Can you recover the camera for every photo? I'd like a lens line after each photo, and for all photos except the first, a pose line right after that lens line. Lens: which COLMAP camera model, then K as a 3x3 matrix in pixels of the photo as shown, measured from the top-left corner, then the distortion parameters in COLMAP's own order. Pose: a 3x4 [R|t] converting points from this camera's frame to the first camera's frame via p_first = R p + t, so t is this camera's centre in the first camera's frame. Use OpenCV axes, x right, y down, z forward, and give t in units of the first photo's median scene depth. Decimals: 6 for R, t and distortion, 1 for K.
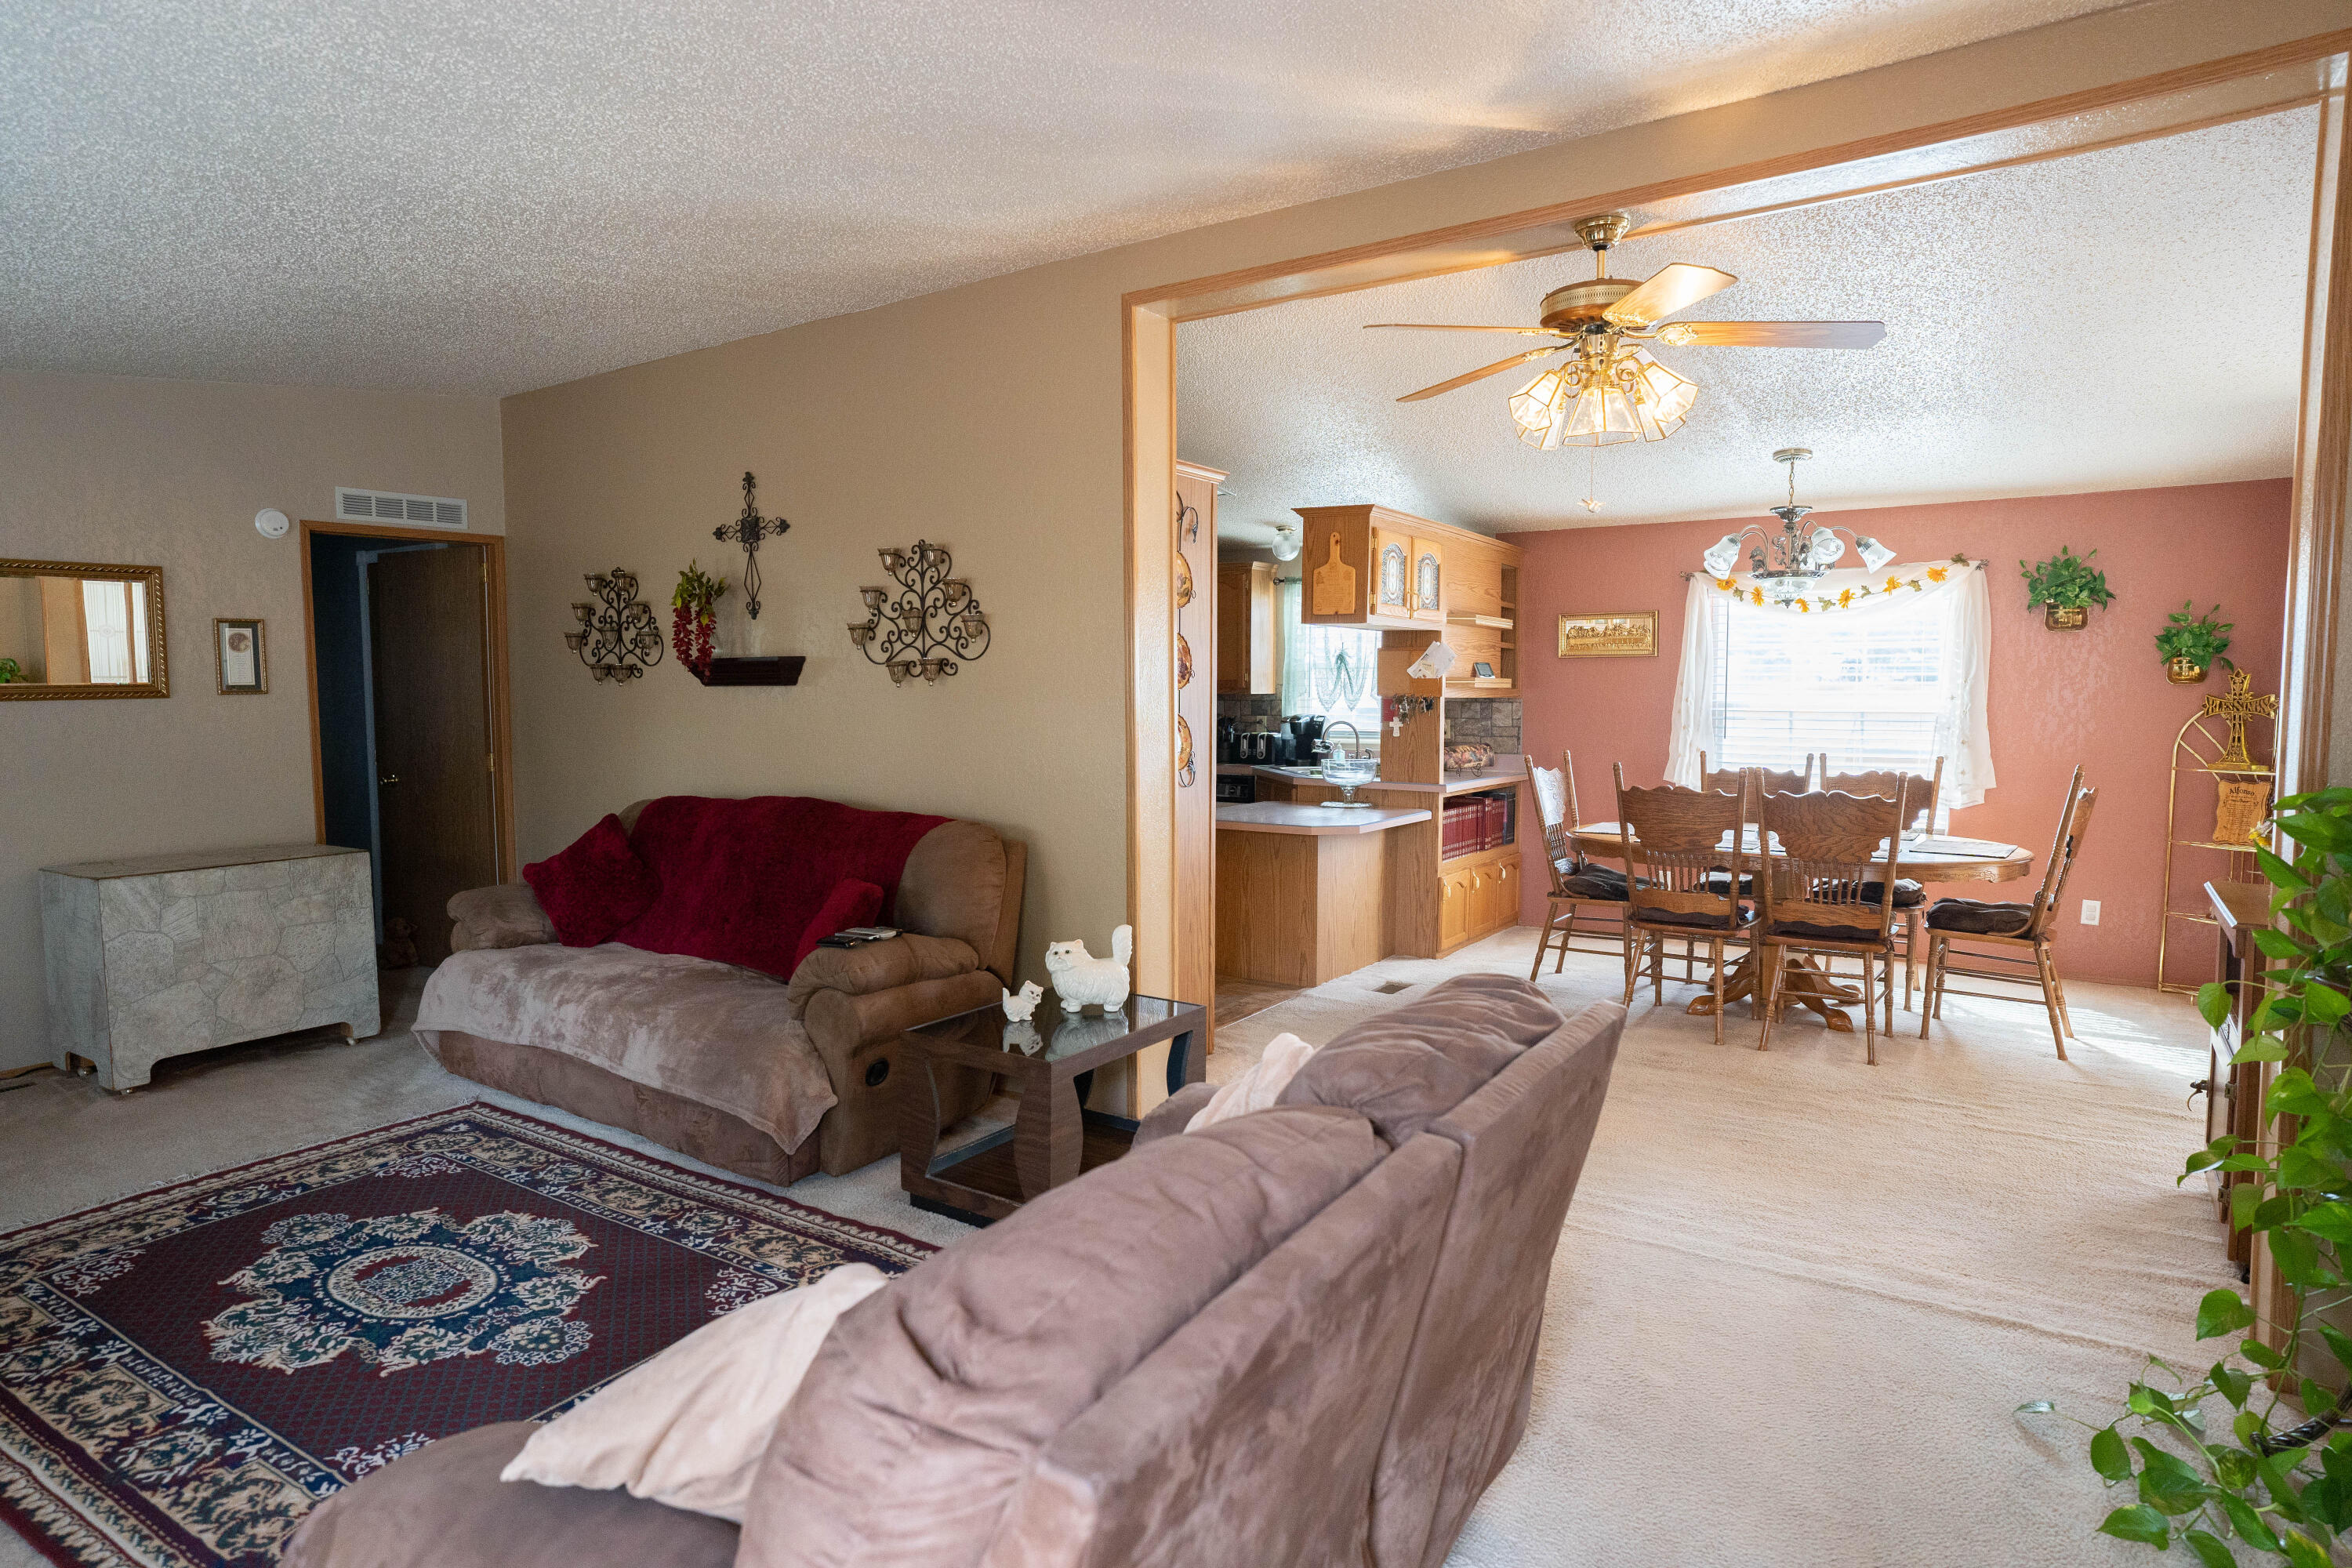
lens RADIAL K [[1297.4, 0, 1179.9], [0, 1297.4, 772.7], [0, 0, 1]] dist [-0.050543, 0.041893]
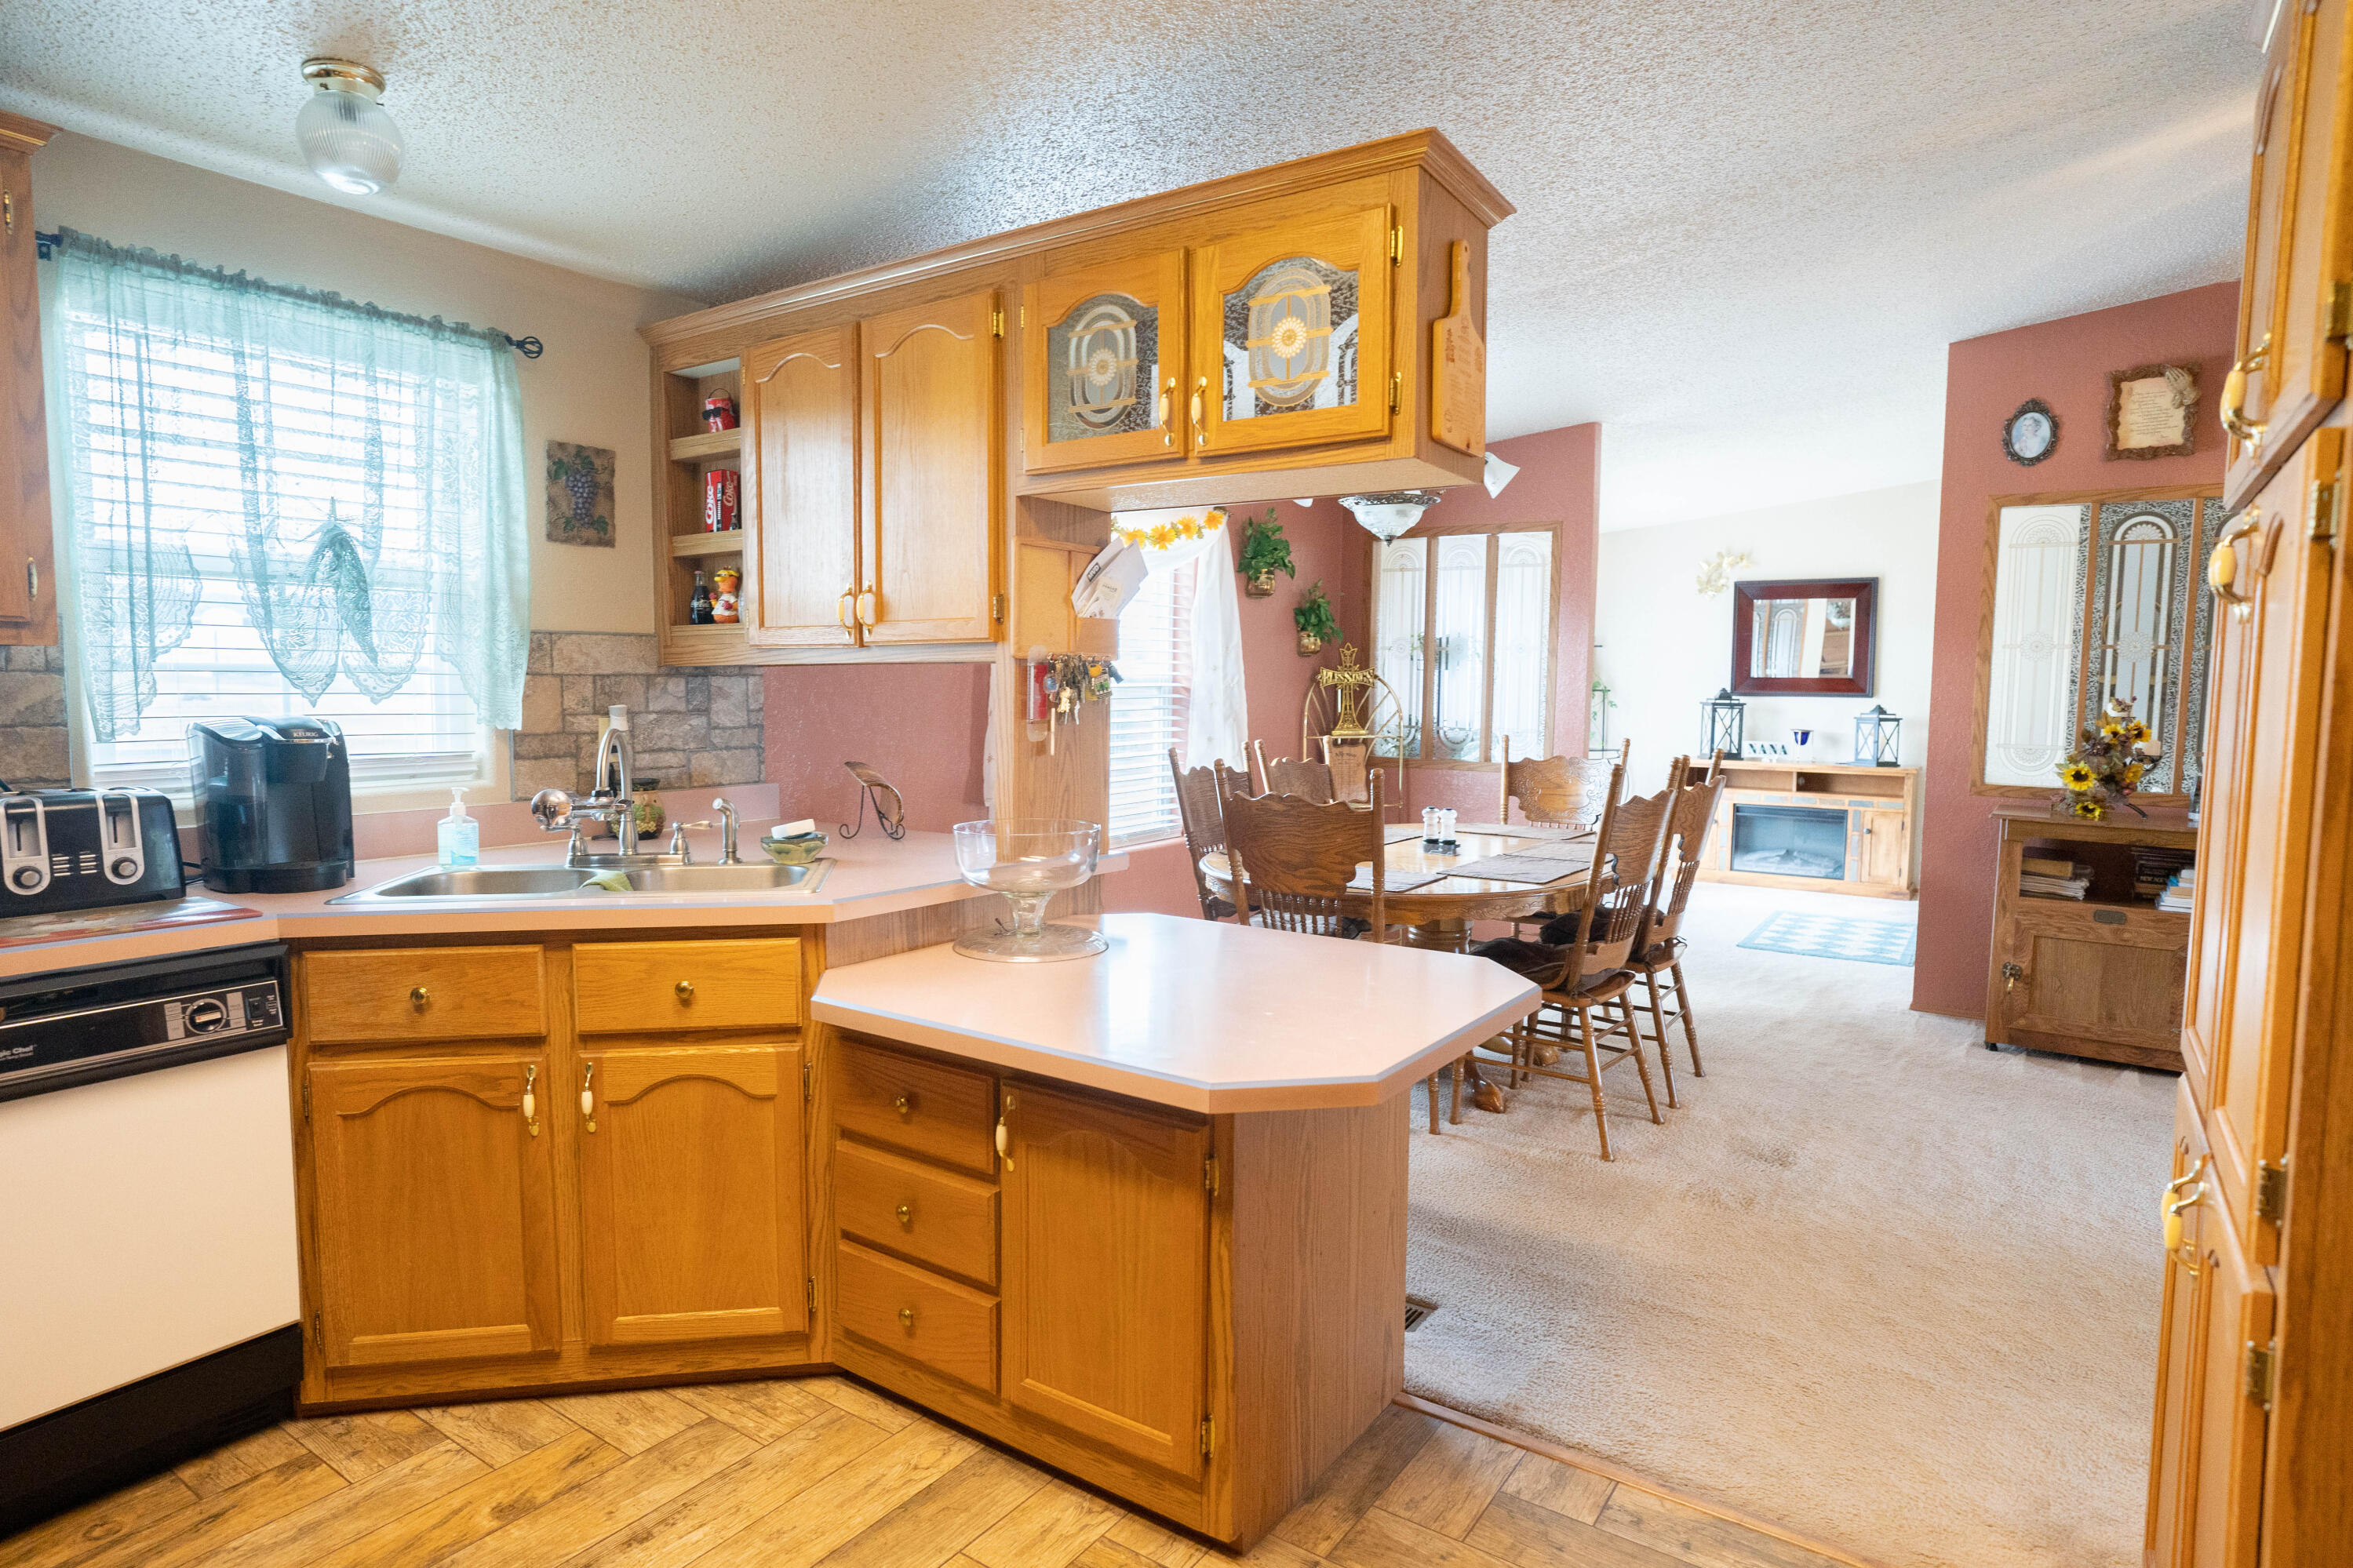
lens RADIAL K [[1313.0, 0, 1185.2], [0, 1313.0, 772.6], [0, 0, 1]] dist [-0.051578, 0.040926]
pose [[0.016181, -0.075056, 0.997048, -0.354521], [0.054245, 0.995776, 0.074080, -0.073541], [-0.998397, 0.052886, 0.020184, 1.343285]]
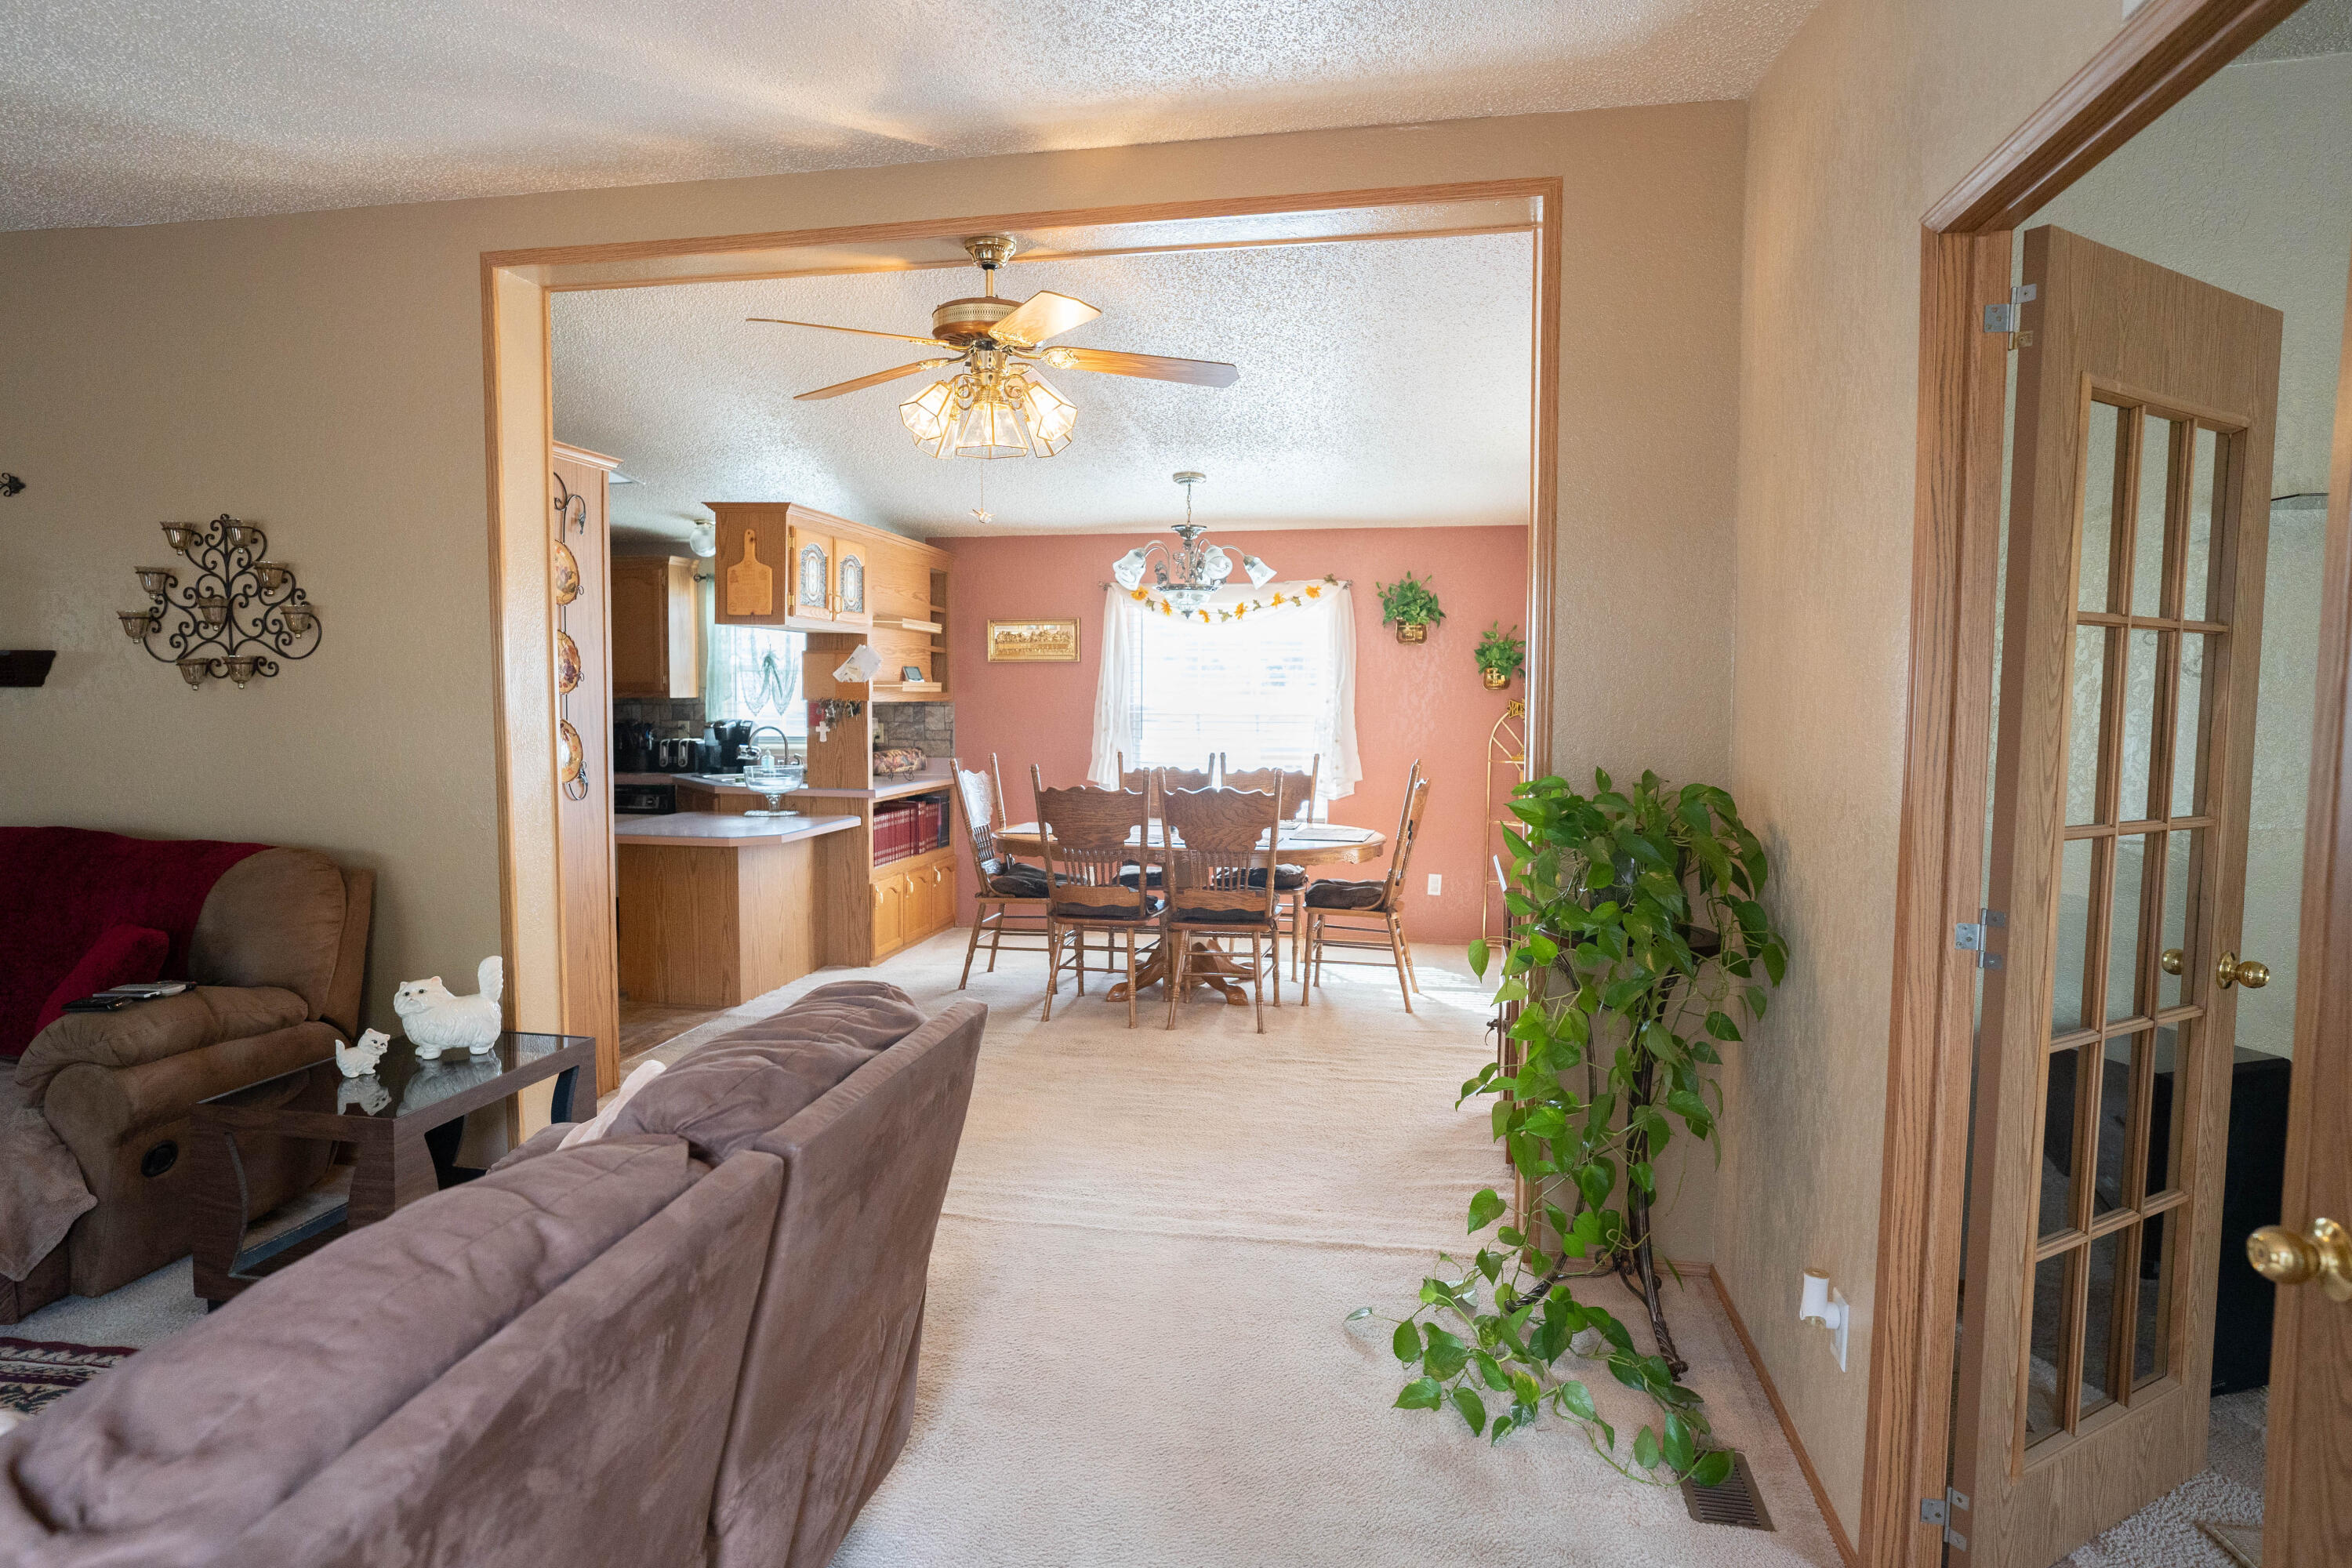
lens RADIAL K [[1312.6, 0, 1184.7], [0, 1312.6, 772.6], [0, 0, 1]] dist [-0.051578, 0.040926]
pose [[0.916621, -0.020655, 0.399224, 0.032608], [0.021642, 0.999764, 0.002036, -0.001089], [-0.399171, 0.006773, 0.916851, -0.013743]]
